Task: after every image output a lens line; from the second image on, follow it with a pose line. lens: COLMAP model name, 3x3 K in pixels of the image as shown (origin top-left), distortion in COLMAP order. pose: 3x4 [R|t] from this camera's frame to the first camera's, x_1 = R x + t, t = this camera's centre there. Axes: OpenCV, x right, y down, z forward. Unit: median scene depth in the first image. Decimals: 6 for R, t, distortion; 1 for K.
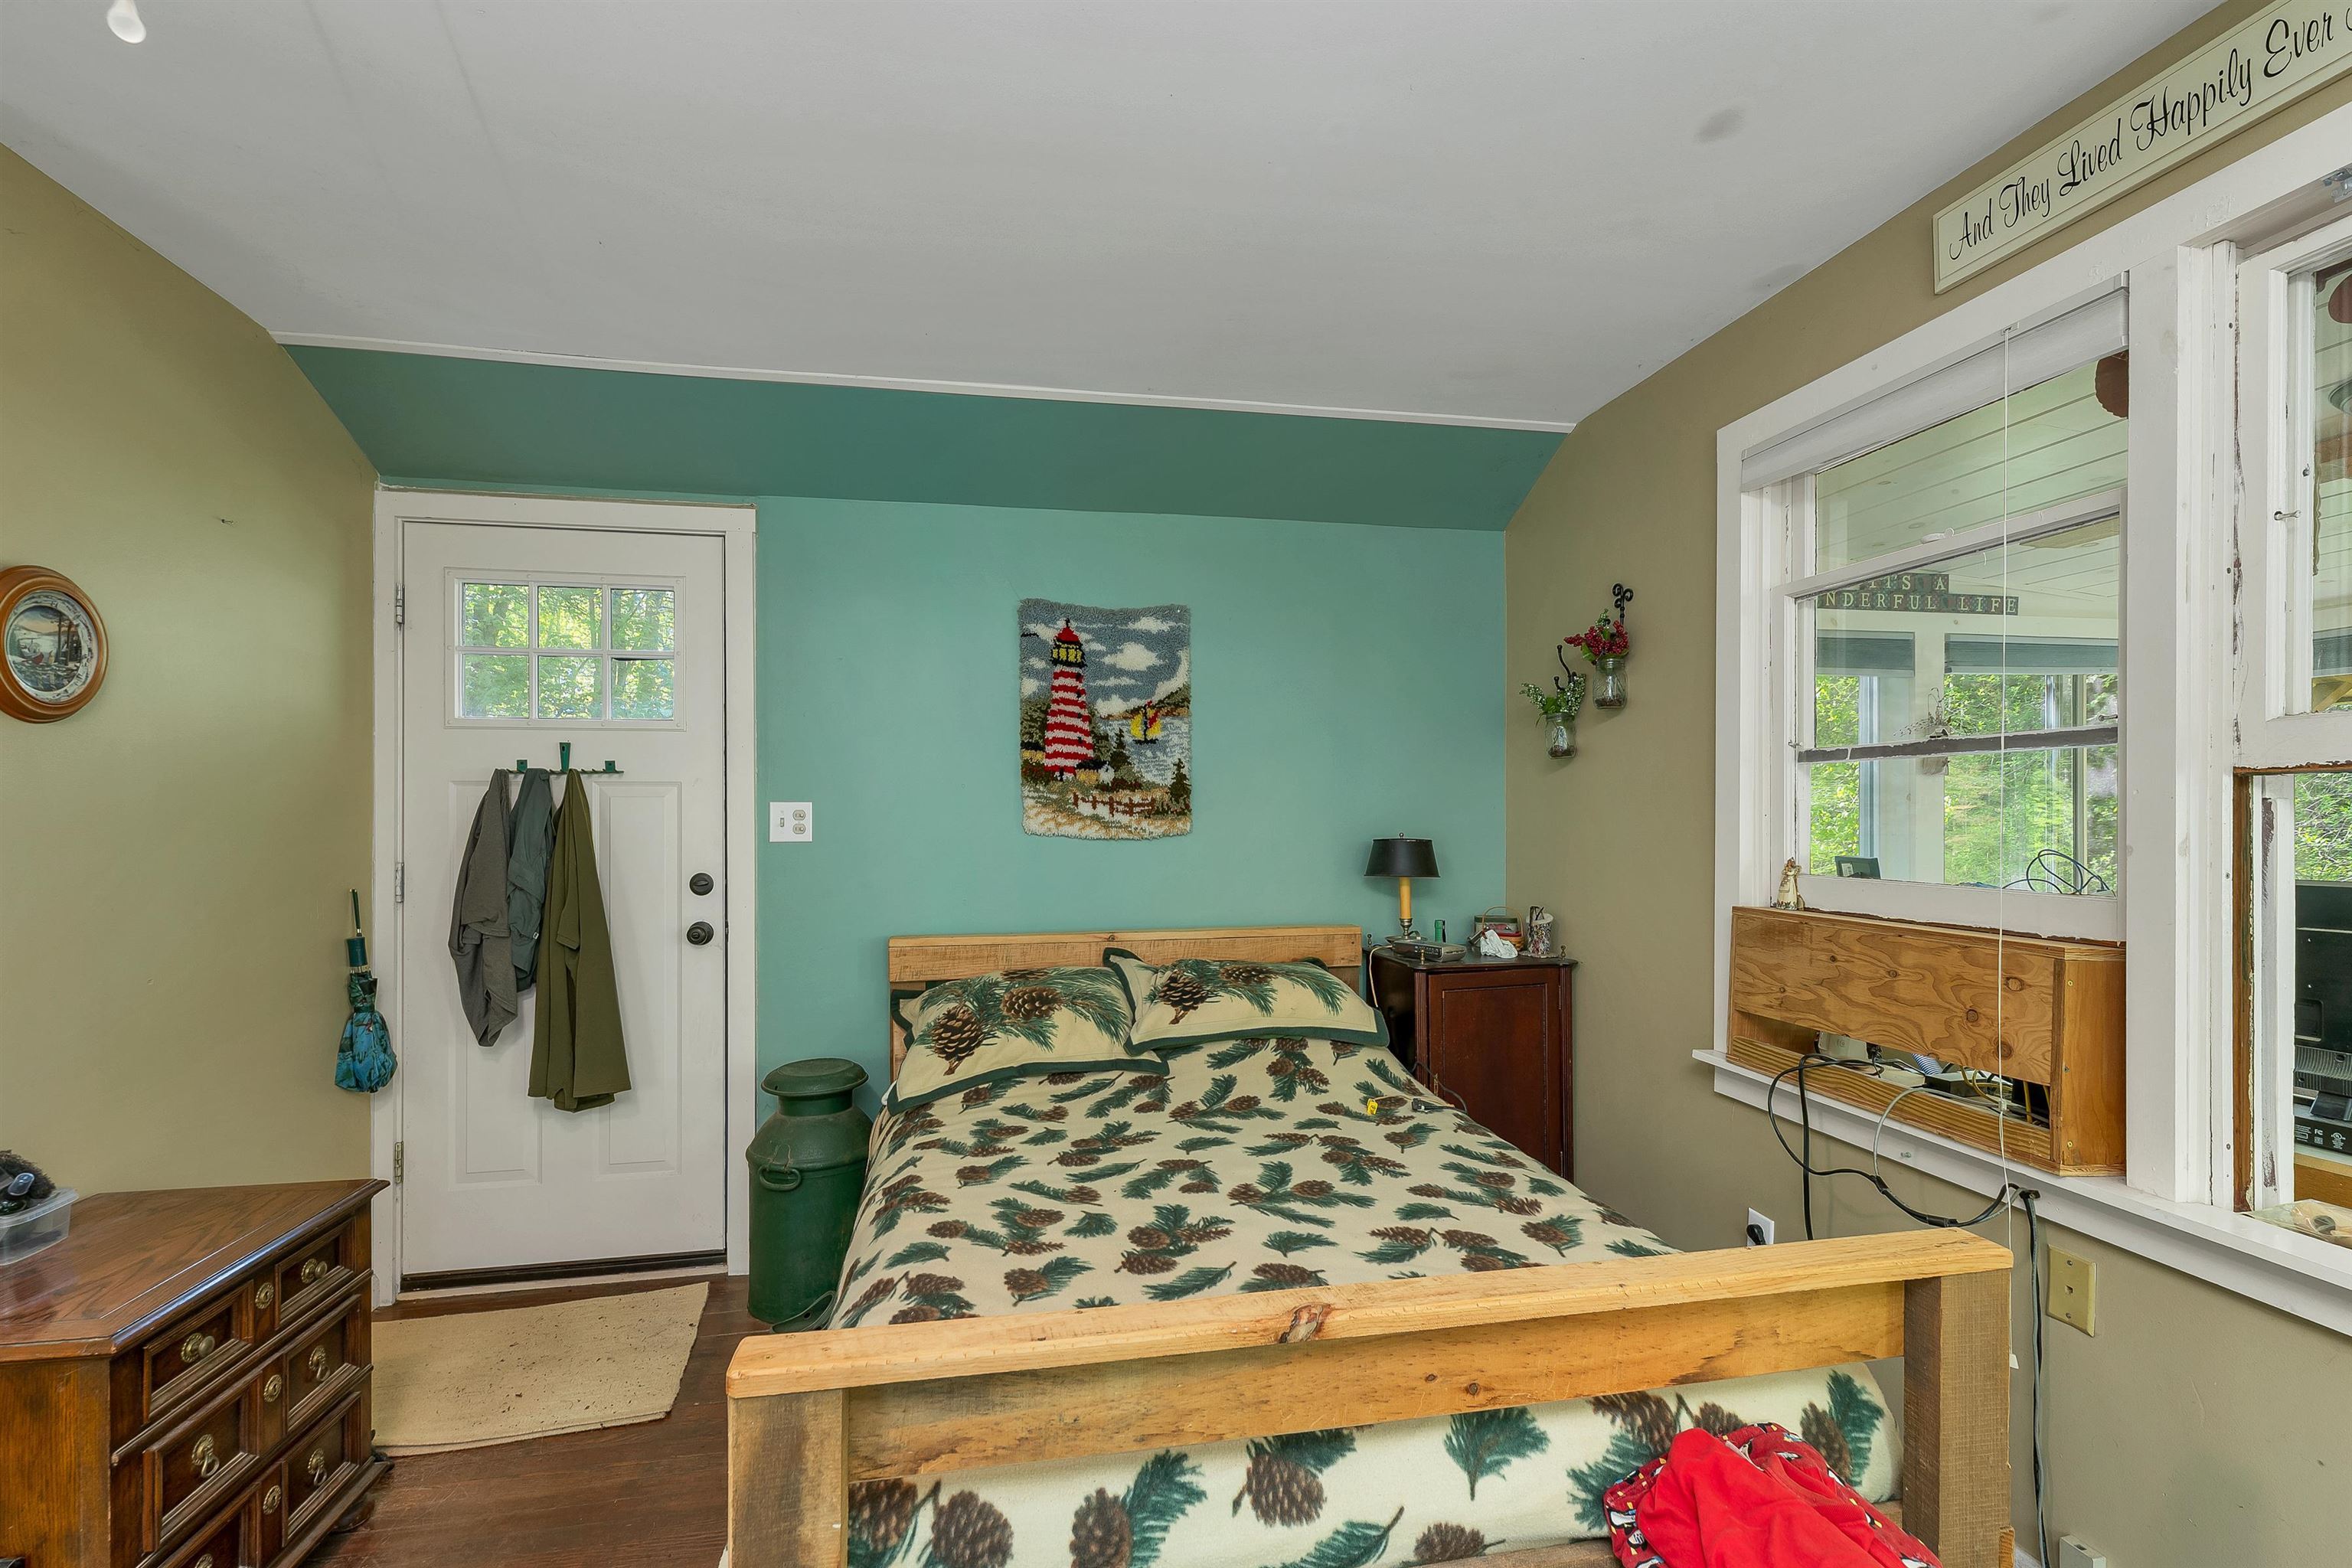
lens RADIAL K [[1020.6, 0, 1163.6], [0, 1020.6, 818.2], [0, 0, 1]] dist [-0.000239, 0.000195]
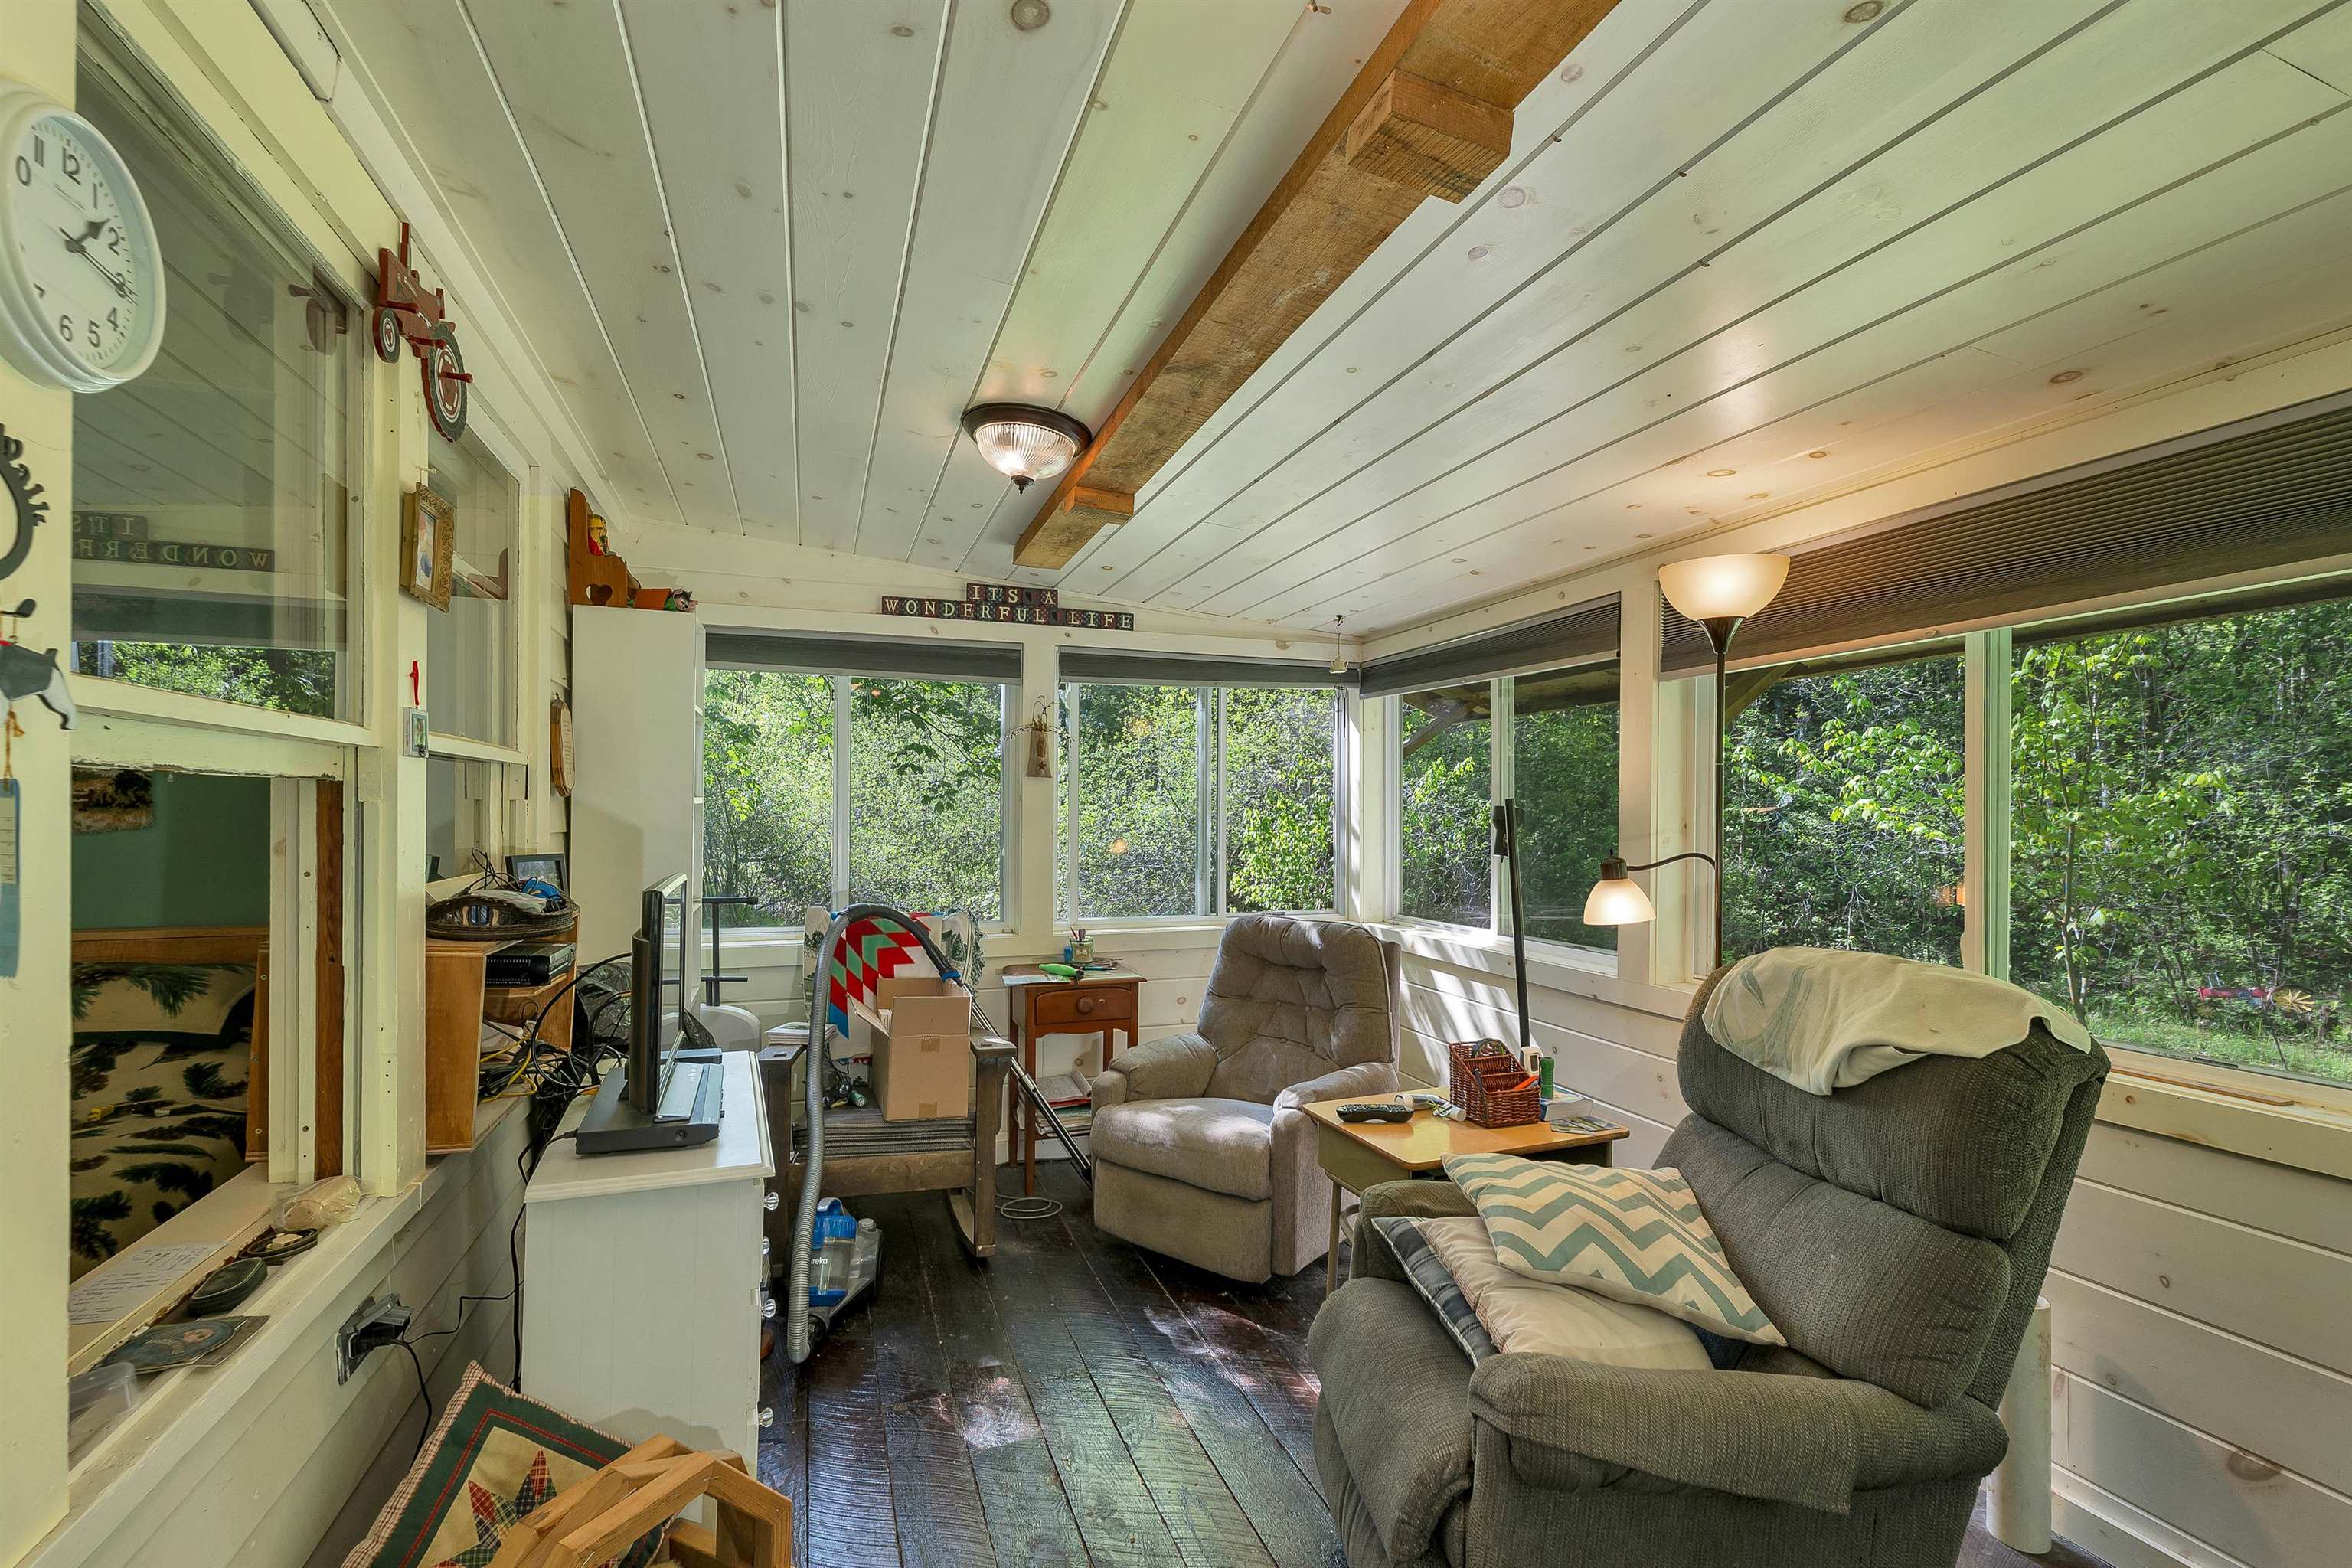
lens RADIAL K [[1027.8, 0, 1156.3], [0, 1027.8, 812.2], [0, 0, 1]] dist [-0.000310, 0.000059]
pose [[0.987976, 0.010401, 0.154260, 0.990431], [-0.010259, 0.999946, -0.001721, -0.008747], [-0.154269, 0.000118, 0.988029, -0.104290]]
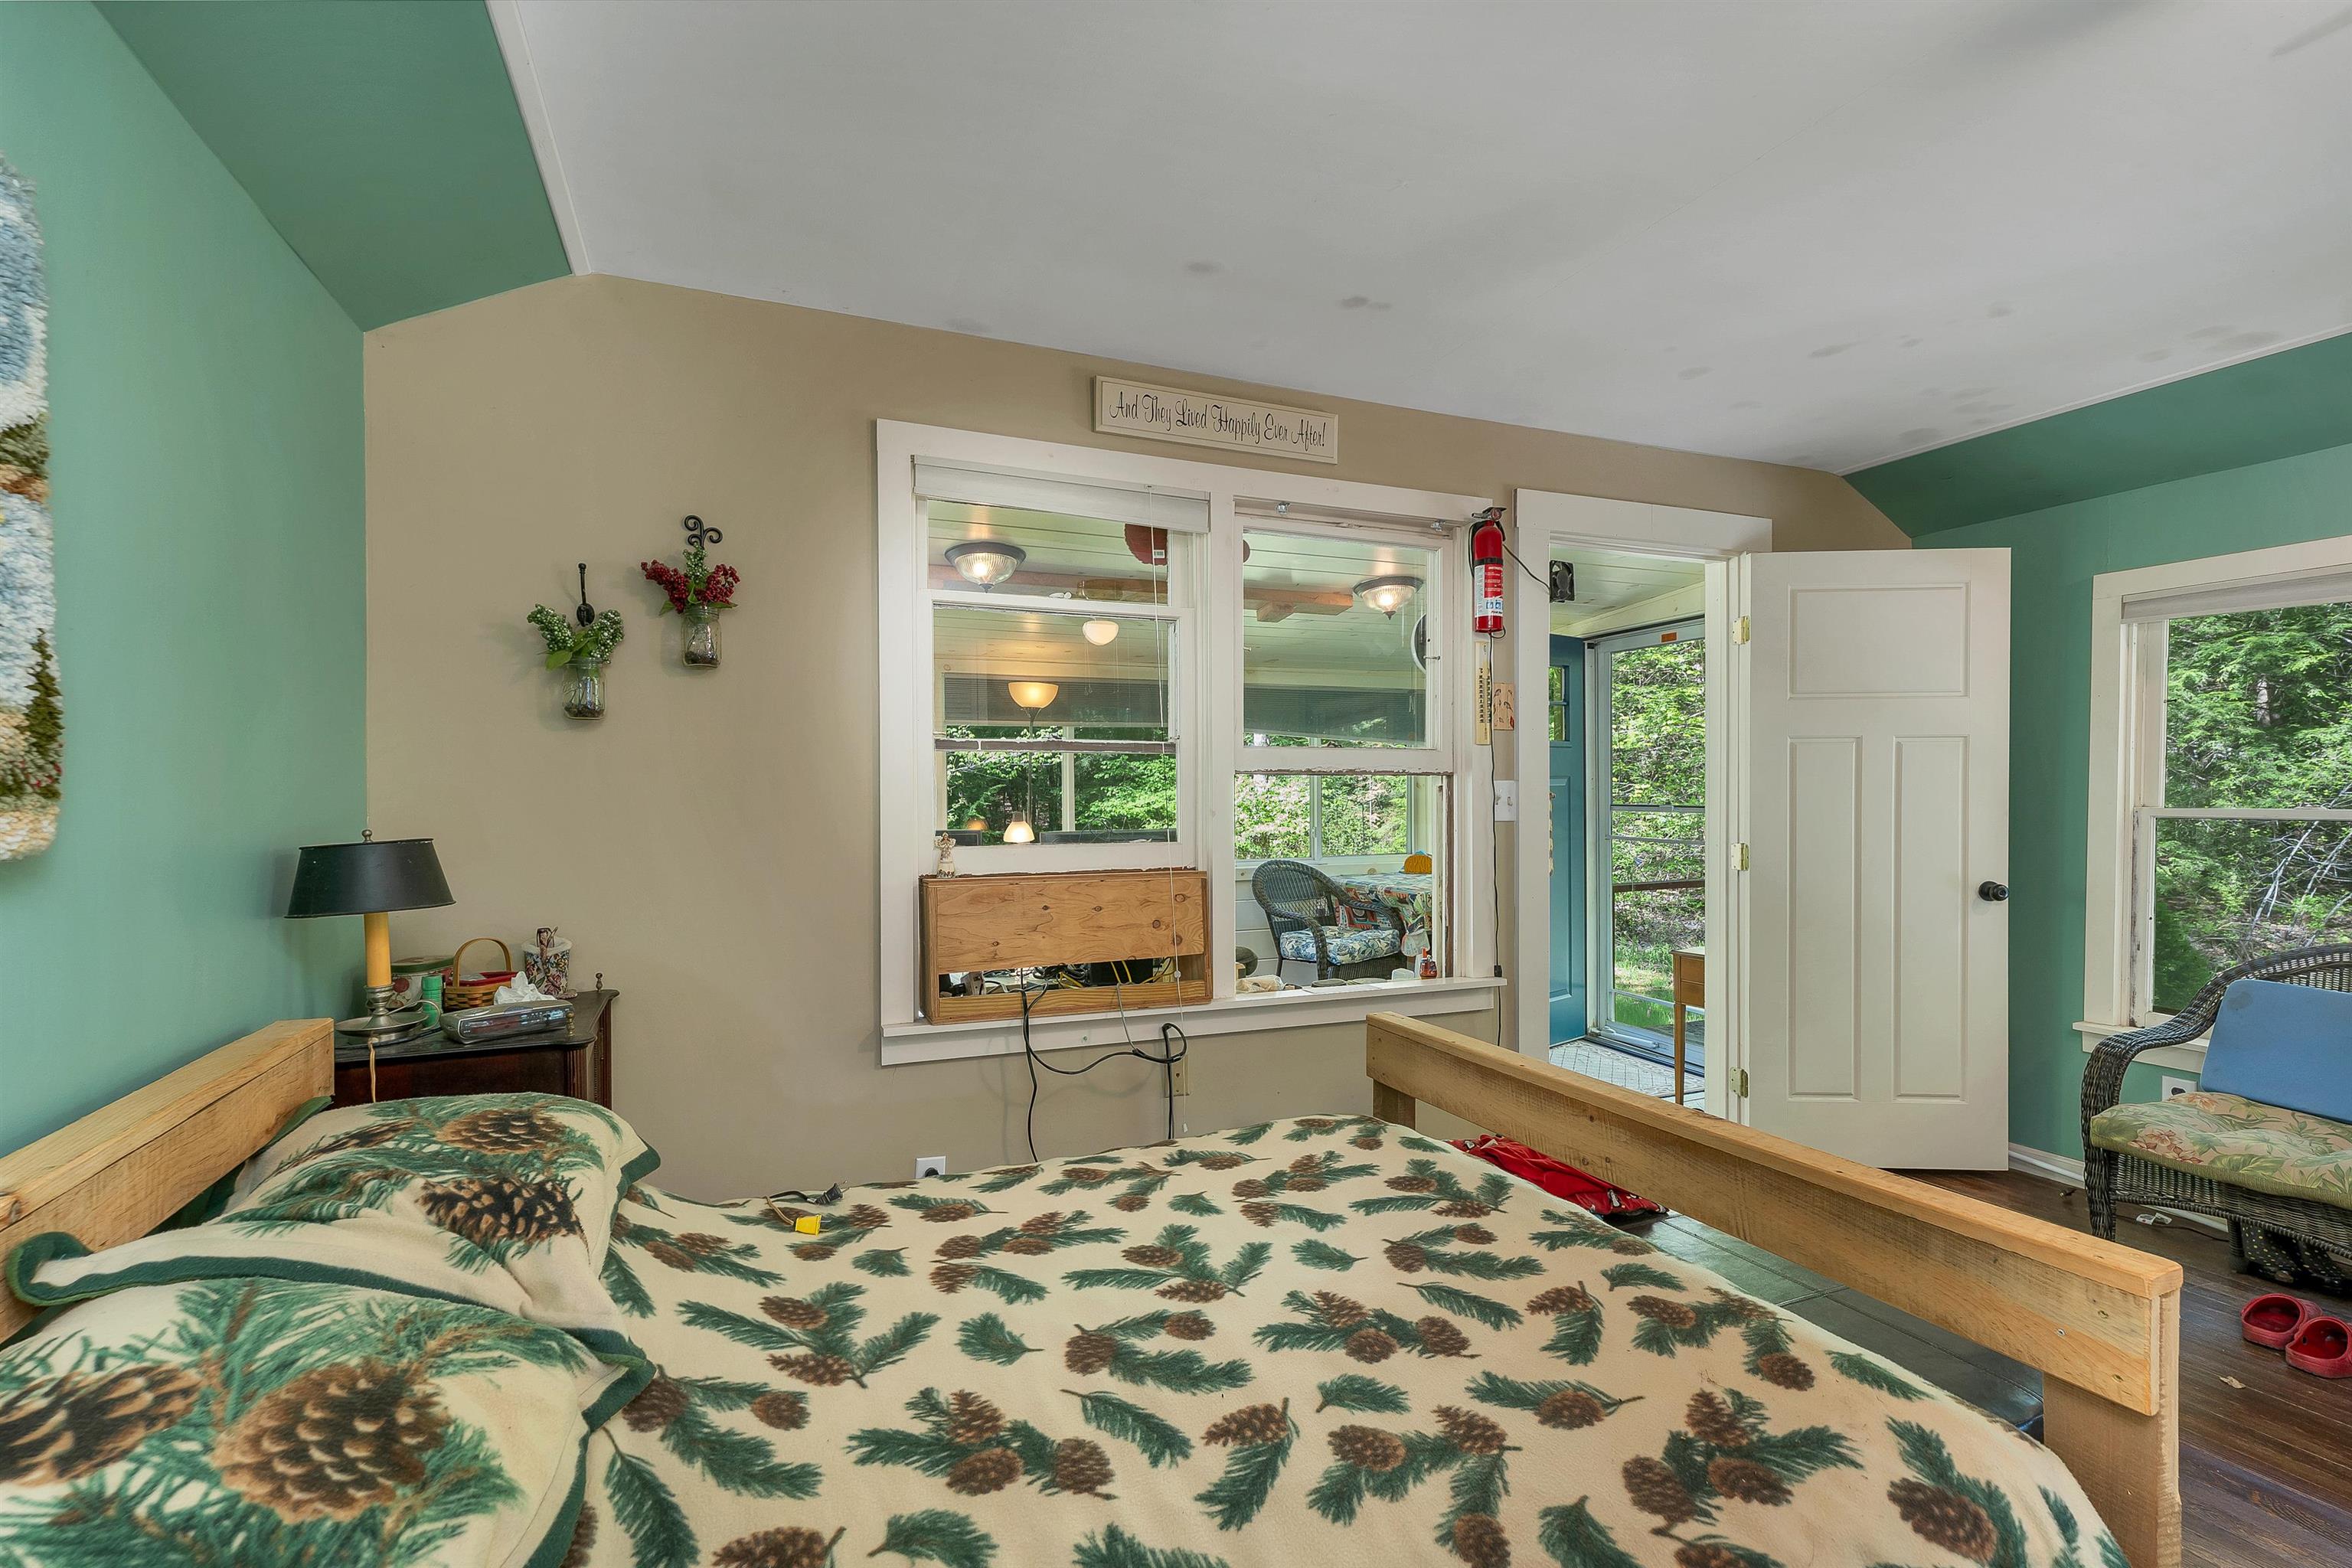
lens RADIAL K [[1027.8, 0, 1156.3], [0, 1027.8, 812.2], [0, 0, 1]] dist [-0.000310, 0.000059]
pose [[-0.209424, -0.012804, 0.977741, -0.483200], [0.008370, 0.999854, 0.014886, 0.000173], [-0.977789, 0.011301, -0.209287, 0.872452]]
